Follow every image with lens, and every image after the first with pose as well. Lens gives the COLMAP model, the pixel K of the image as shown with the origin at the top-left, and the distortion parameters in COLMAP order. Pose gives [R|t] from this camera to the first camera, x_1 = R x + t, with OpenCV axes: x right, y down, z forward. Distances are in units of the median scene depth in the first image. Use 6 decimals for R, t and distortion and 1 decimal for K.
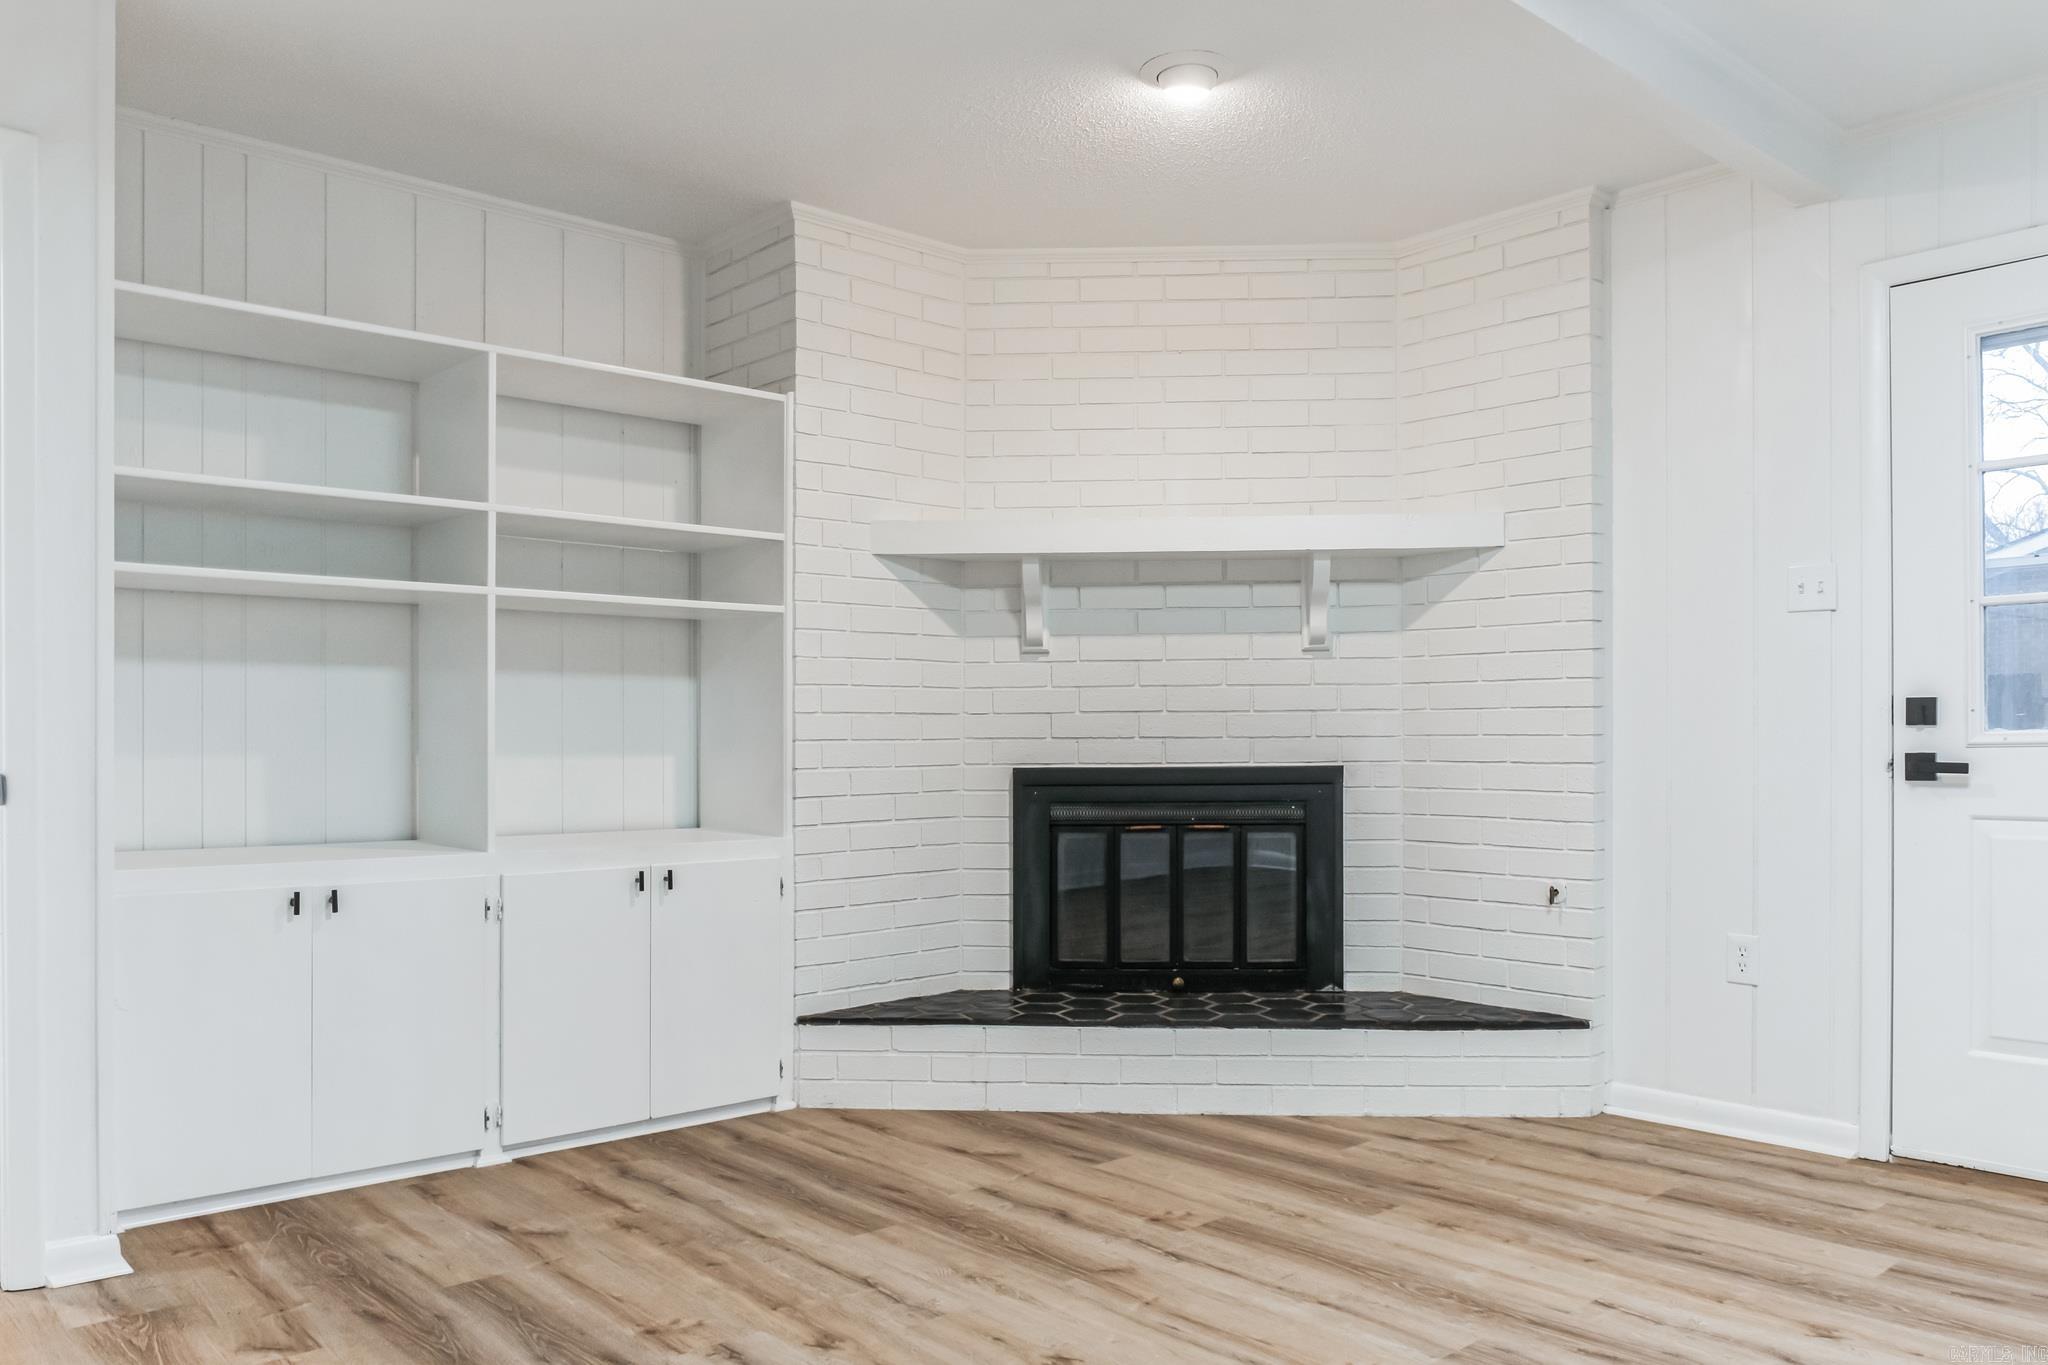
lens RADIAL K [[1487.3, 0, 1030.7], [0, 1487.3, 734.1], [0, 0, 1]] dist [-0.049120, 0.009557]
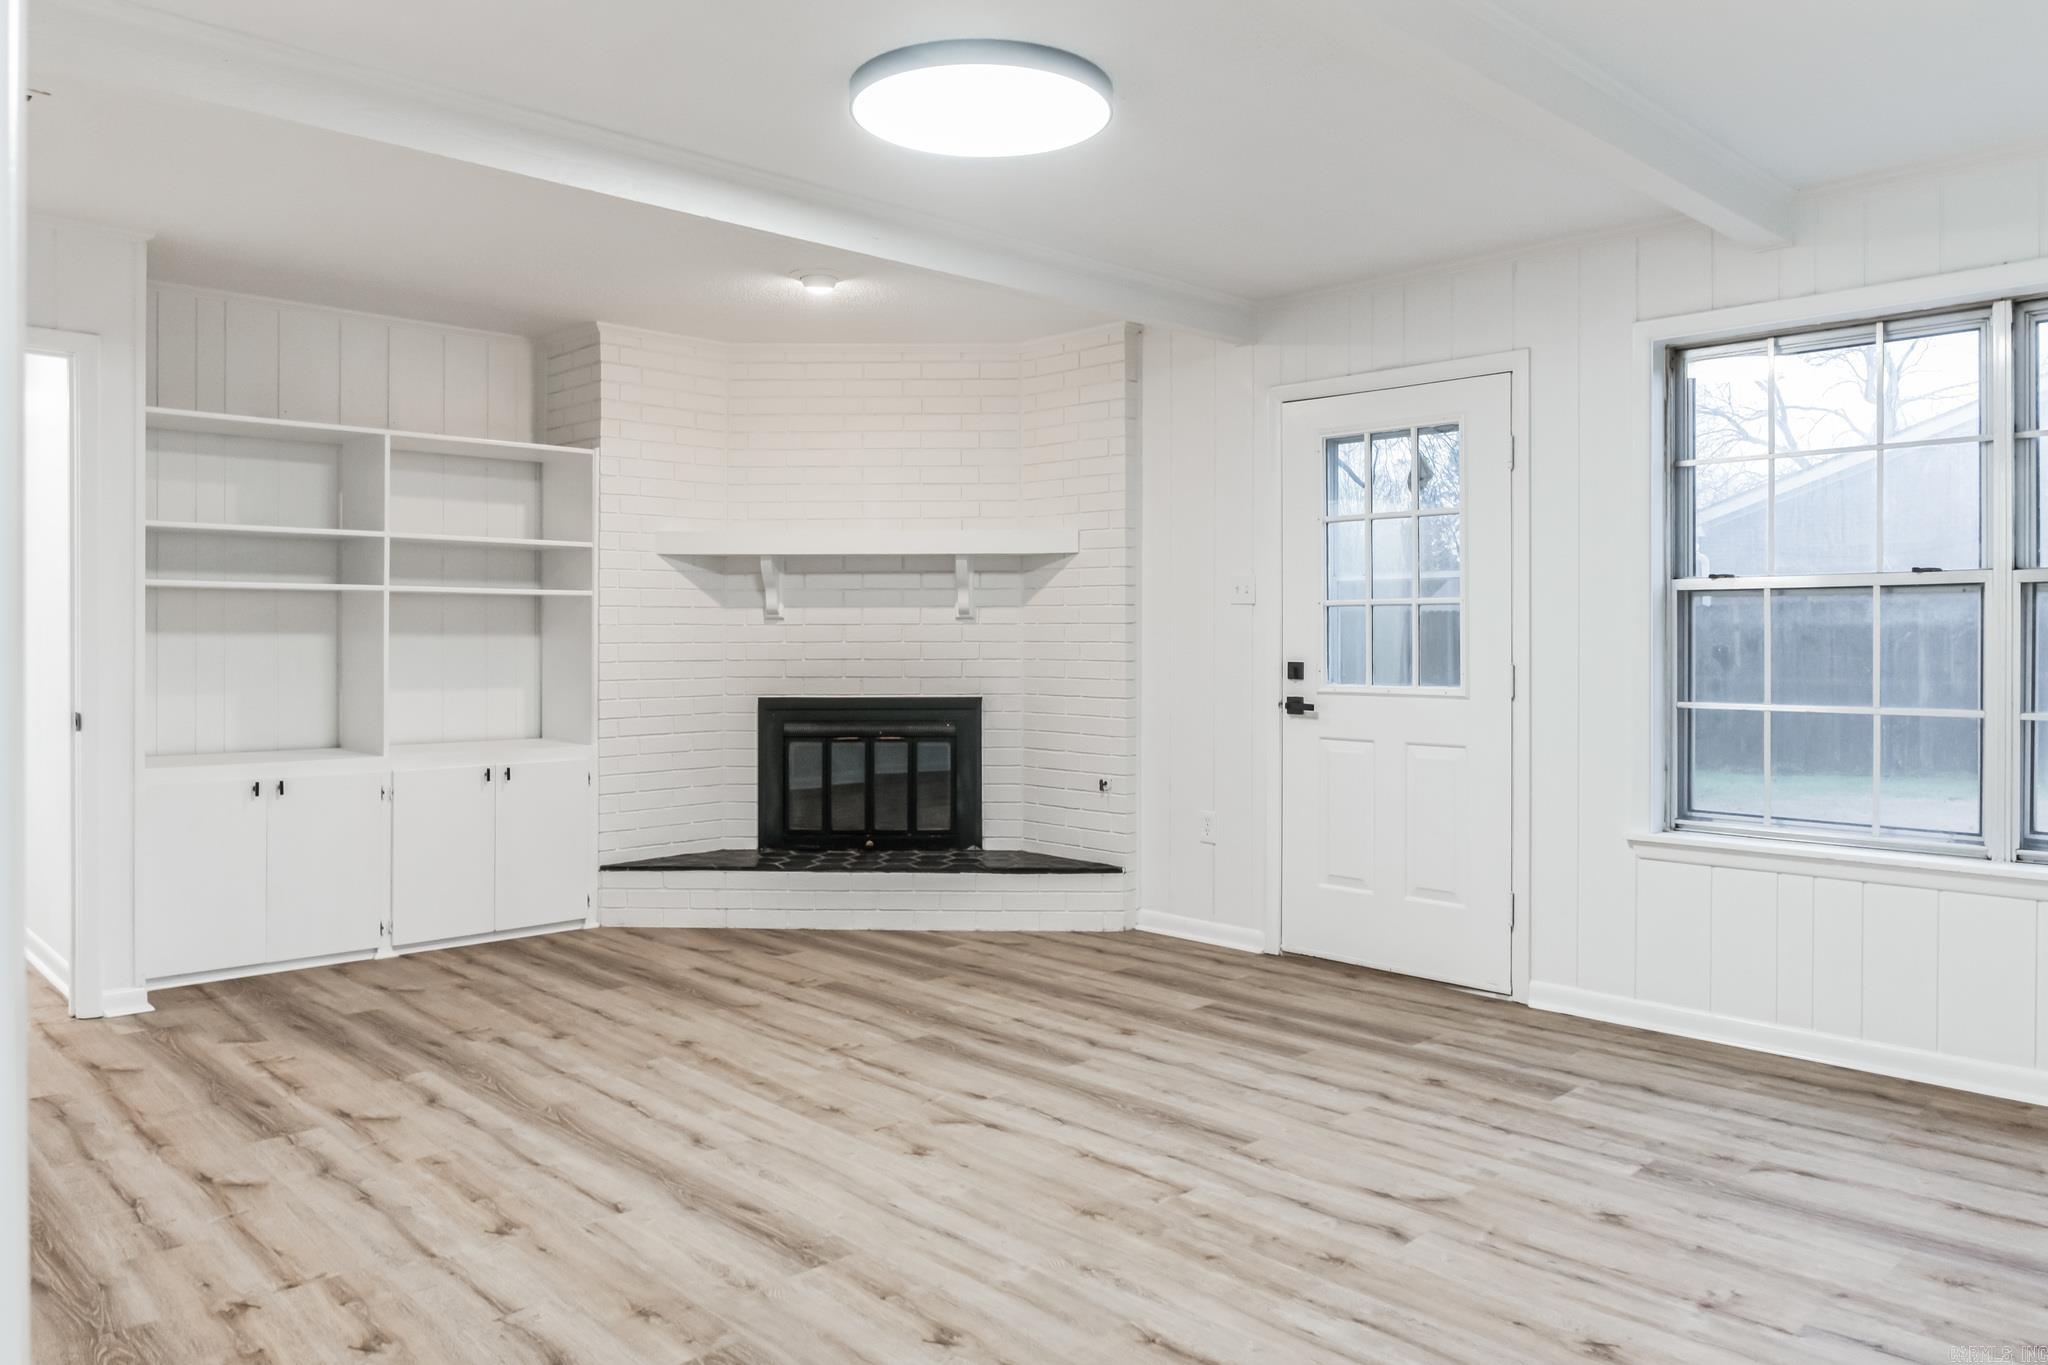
lens RADIAL K [[1396.9, 0, 1038.7], [0, 1396.9, 631.5], [0, 0, 1]] dist [-0.036567, 0.000224]
pose [[0.998912, 0.005031, 0.046364, 0.285158], [-0.004973, 0.999987, -0.001354, -0.059760], [-0.046370, 0.001122, 0.998924, -0.551793]]
